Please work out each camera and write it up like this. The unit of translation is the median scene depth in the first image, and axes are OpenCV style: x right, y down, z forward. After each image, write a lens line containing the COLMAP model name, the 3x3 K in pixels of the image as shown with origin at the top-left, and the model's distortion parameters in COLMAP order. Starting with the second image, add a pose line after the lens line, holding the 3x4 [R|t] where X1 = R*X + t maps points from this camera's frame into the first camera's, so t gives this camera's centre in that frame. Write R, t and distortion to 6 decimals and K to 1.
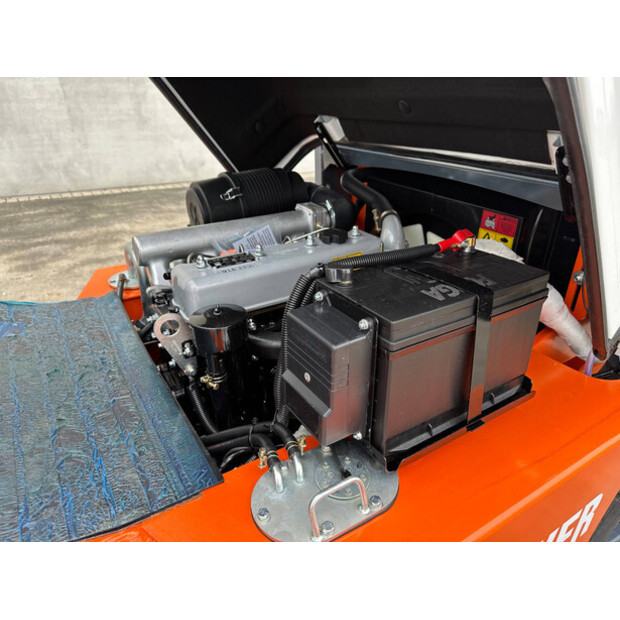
lens RADIAL K [[443.2, 0, 313.2], [0, 443.2, 311.3], [0, 0, 1]] dist [-0.001397, -0.002237]
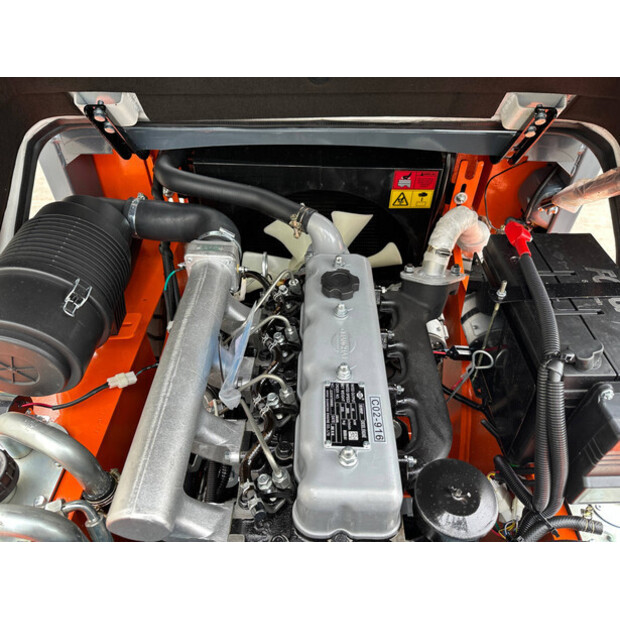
lens RADIAL K [[443.2, 0, 313.2], [0, 443.2, 311.3], [0, 0, 1]] dist [-0.001397, -0.002237]
pose [[0.535716, -0.571933, 0.621209, -0.452986], [0.369801, 0.820290, 0.436315, -0.461811], [-0.759115, -0.004018, 0.650944, 0.537818]]
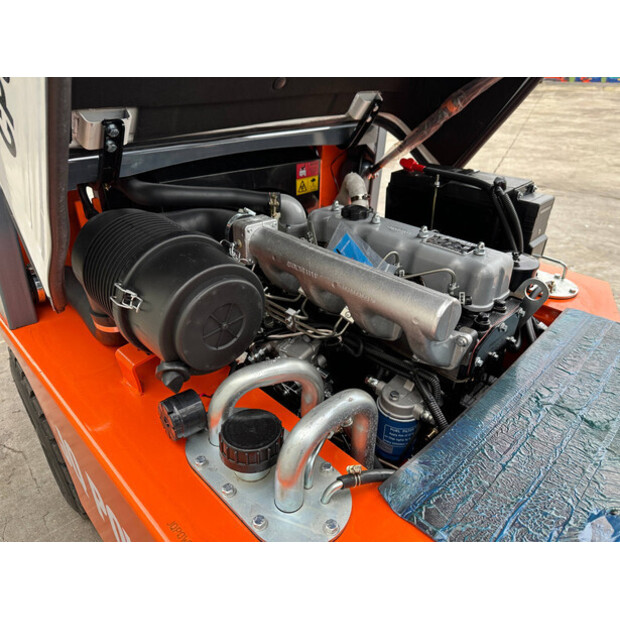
lens RADIAL K [[438.6, 0, 307.9], [0, 438.6, 311.9], [0, 0, 1]] dist [0.003091, -0.003179]
pose [[-0.215569, -0.481156, 0.849717, -0.883699], [0.431200, 0.733835, 0.524931, -0.567798], [-0.876126, 0.479556, 0.049282, 1.128309]]
